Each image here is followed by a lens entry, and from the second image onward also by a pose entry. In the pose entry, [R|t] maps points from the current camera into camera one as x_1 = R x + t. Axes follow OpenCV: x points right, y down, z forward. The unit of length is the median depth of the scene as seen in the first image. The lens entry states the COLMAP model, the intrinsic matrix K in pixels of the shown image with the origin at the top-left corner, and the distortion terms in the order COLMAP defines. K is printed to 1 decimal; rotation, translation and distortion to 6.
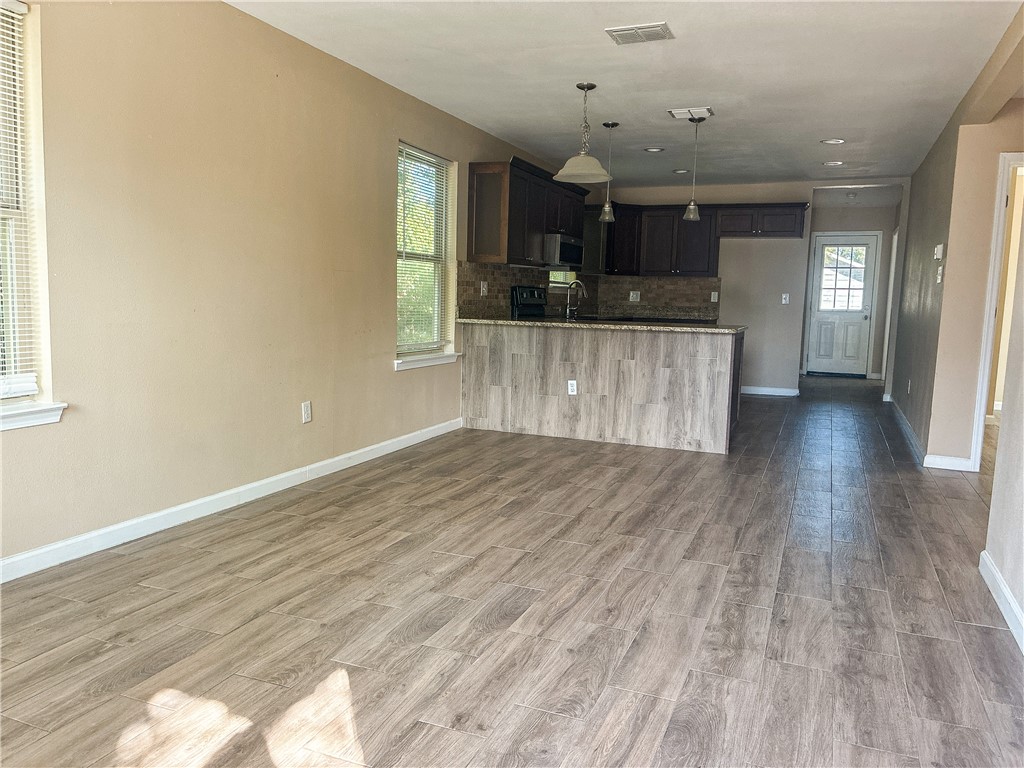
lens RADIAL K [[774.1, 0, 516.3], [0, 774.1, 385.7], [0, 0, 1]] dist [0.035868, -0.022302]
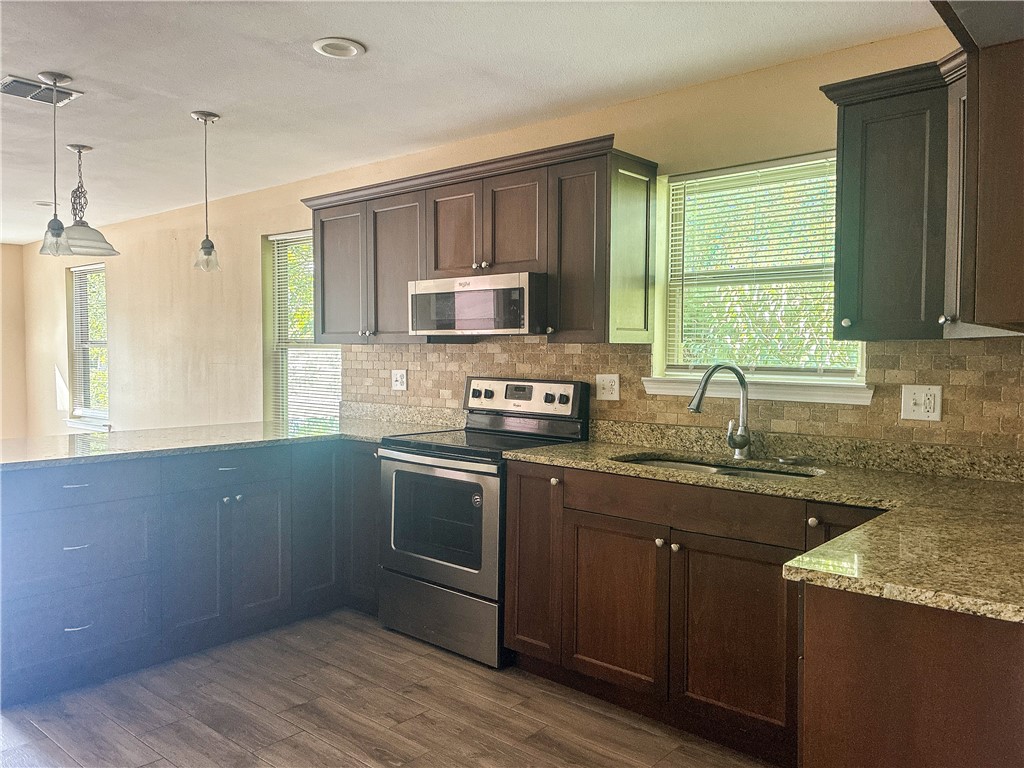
lens RADIAL K [[774.1, 0, 554.0], [0, 774.1, 387.9], [0, 0, 1]] dist [0.035868, -0.022302]
pose [[-0.312885, -0.004852, -0.949779, 0.900334], [-0.136148, 0.989889, 0.039794, -0.262325], [0.939982, 0.141761, -0.310382, 2.125557]]
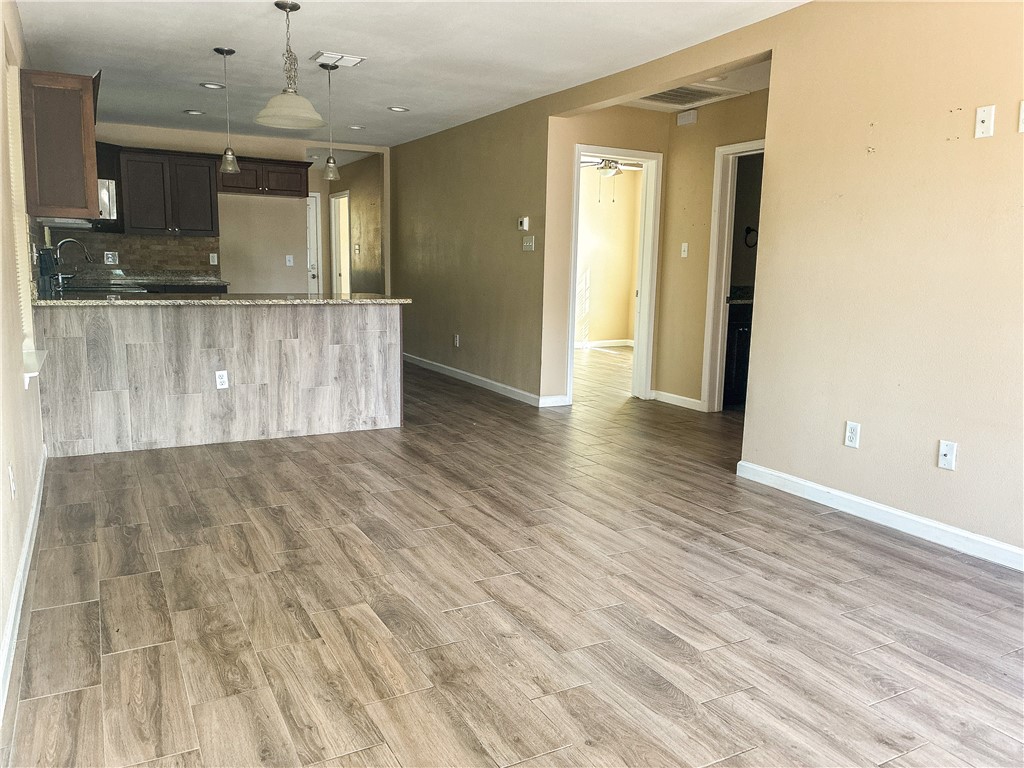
lens RADIAL K [[774.1, 0, 510.1], [0, 774.1, 380.6], [0, 0, 1]] dist [0.035868, -0.022302]
pose [[0.637020, -0.130248, 0.759764, -0.507736], [0.089264, 0.991455, 0.095125, -0.067741], [-0.765662, 0.007223, 0.643203, 0.364909]]
